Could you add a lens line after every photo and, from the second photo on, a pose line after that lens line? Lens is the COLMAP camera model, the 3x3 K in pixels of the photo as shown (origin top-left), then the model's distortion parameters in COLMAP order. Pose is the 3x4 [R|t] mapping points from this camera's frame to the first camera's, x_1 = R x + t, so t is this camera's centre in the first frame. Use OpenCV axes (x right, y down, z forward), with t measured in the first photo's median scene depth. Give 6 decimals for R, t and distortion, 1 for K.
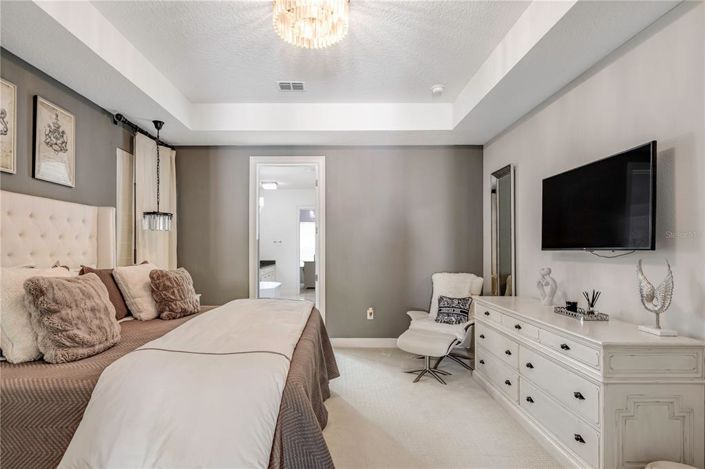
lens RADIAL K [[356.2, 0, 335.7], [0, 356.2, 246.0], [0, 0, 1]] dist [-0.000385, -0.000003]
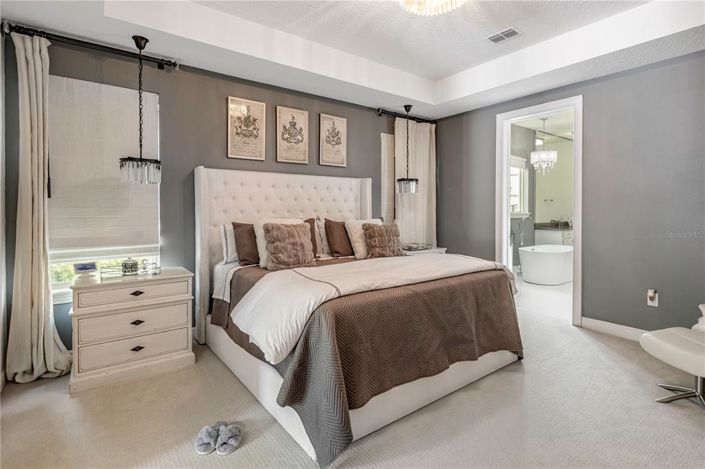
lens RADIAL K [[351.5, 0, 352.2], [0, 351.5, 210.8], [0, 0, 1]] dist [0.000362, -0.000234]
pose [[0.591921, 0.006796, -0.805967, 0.455400], [0.005833, 0.999902, 0.012715, 0.001567], [0.805975, -0.012228, 0.591824, 0.138364]]
